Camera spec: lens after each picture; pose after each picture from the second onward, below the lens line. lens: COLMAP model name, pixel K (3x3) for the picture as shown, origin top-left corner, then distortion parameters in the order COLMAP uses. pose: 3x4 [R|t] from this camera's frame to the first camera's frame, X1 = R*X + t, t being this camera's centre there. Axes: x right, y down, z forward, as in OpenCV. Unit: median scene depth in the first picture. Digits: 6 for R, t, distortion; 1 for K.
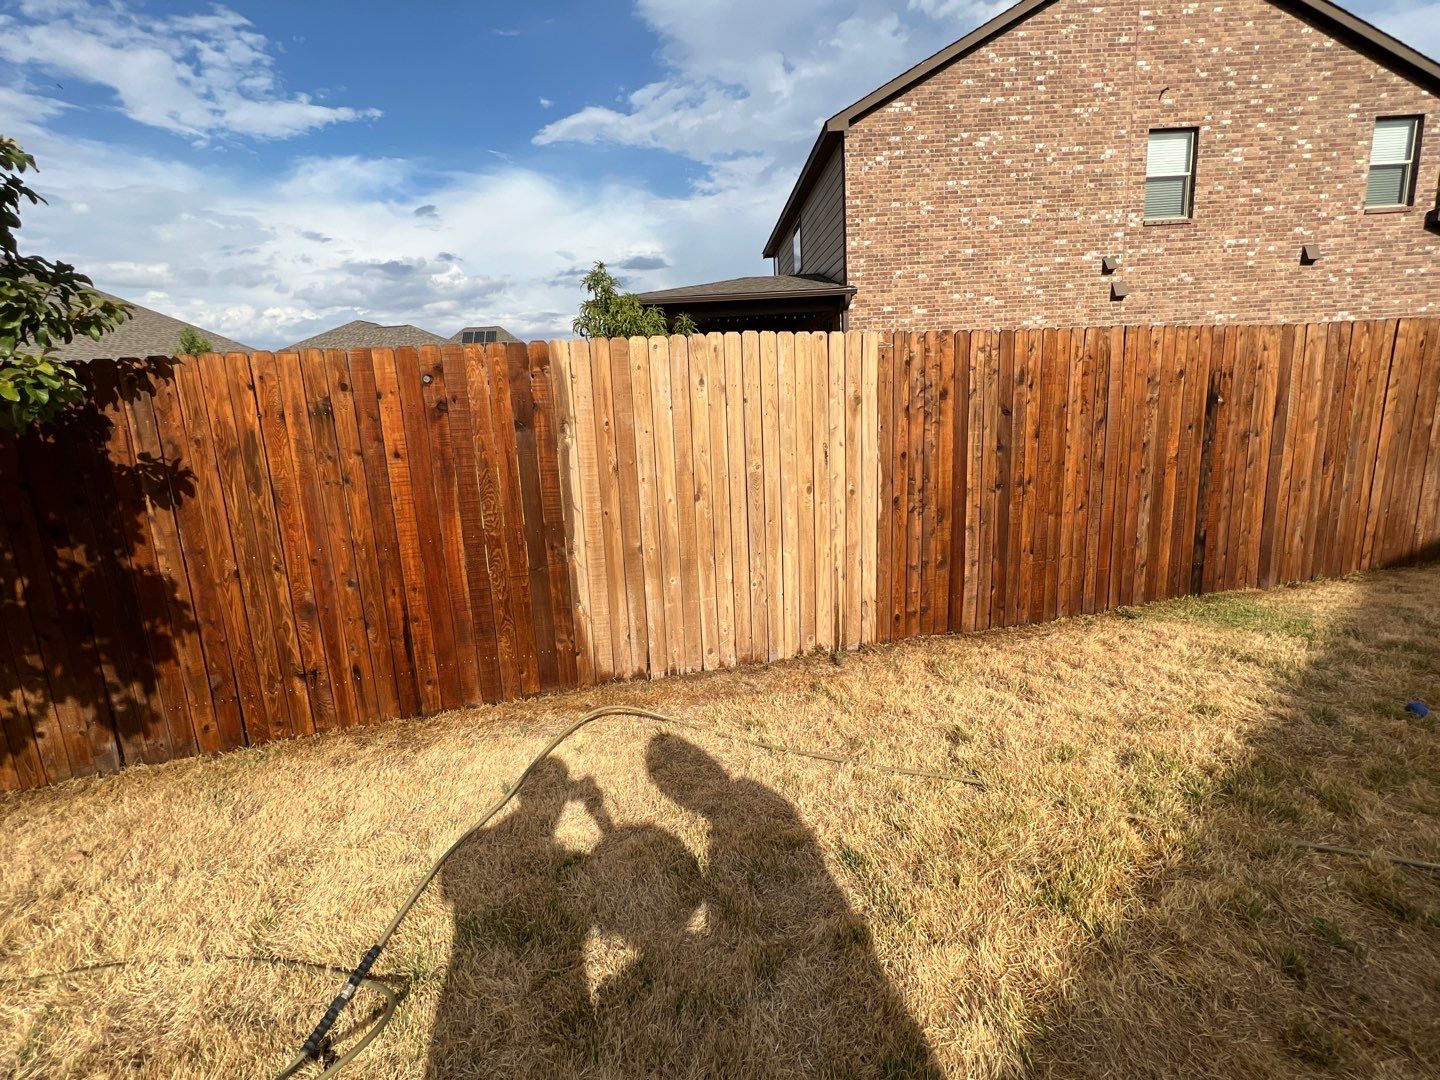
lens RADIAL K [[678.9, 0, 716.2], [0, 678.9, 532.8], [0, 0, 1]] dist [-0.001431, 0.001286]
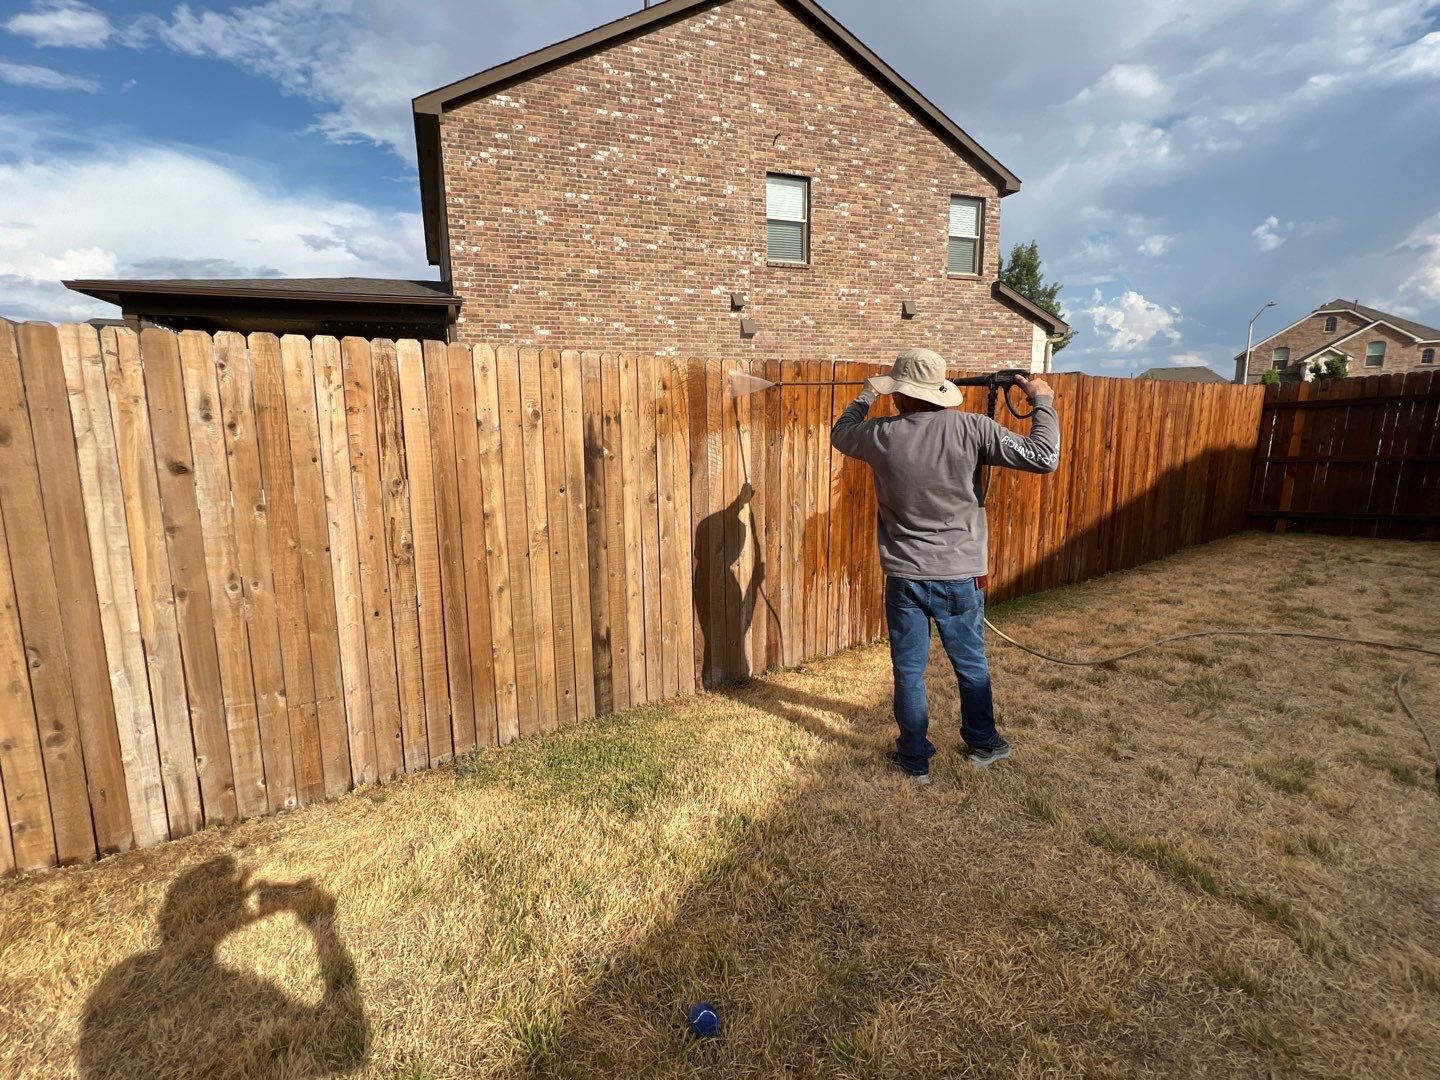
lens RADIAL K [[678.9, 0, 716.2], [0, 678.9, 532.8], [0, 0, 1]] dist [-0.001431, 0.001286]
pose [[0.940691, -0.019069, 0.338728, 0.214656], [0.031096, 0.999063, -0.030112, -0.029537], [-0.337836, 0.038859, 0.940402, 0.095745]]
